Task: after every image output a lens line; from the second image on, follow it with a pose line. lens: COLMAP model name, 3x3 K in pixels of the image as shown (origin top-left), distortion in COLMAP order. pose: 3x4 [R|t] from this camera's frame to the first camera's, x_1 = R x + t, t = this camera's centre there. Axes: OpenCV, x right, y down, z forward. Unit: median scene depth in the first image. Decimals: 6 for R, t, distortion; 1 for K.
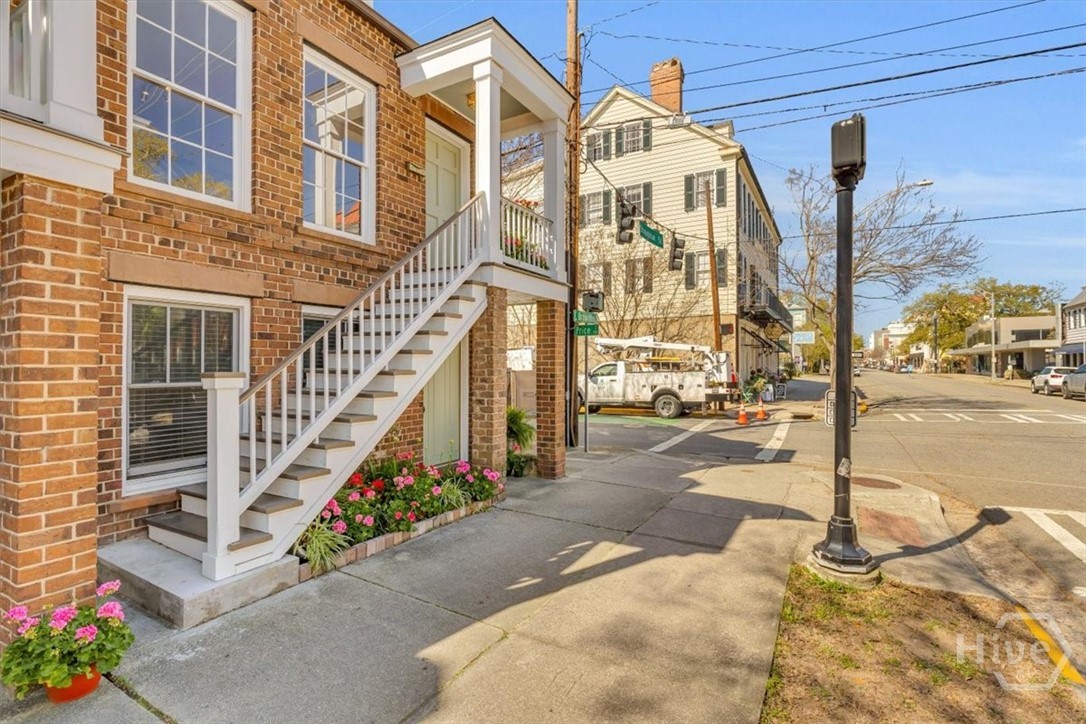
lens RADIAL K [[512.3, 0, 544.8], [0, 512.3, 361.0], [0, 0, 1]] dist [0.002310, 0.000820]
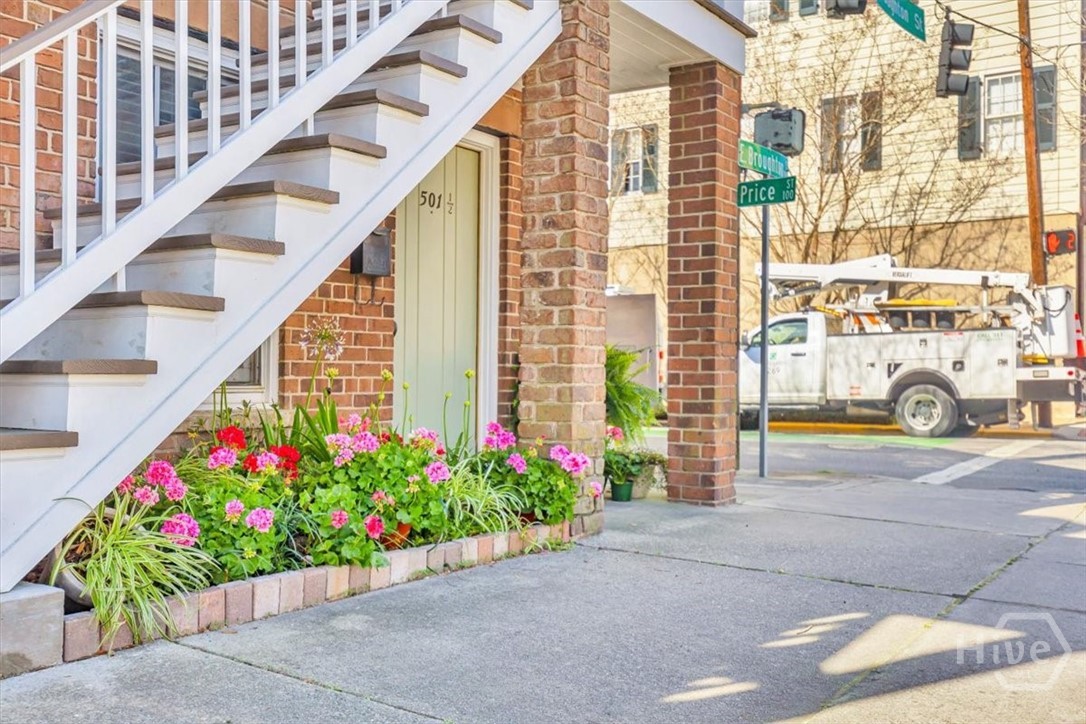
lens RADIAL K [[1057.5, 0, 541.7], [0, 1057.5, 364.0], [0, 0, 1]] dist [0.012278, 0.000000]
pose [[0.997078, 0.007557, -0.076012, -0.051657], [-0.007275, 0.999966, 0.003987, 0.114870], [0.076039, -0.003422, 0.997099, 0.156285]]
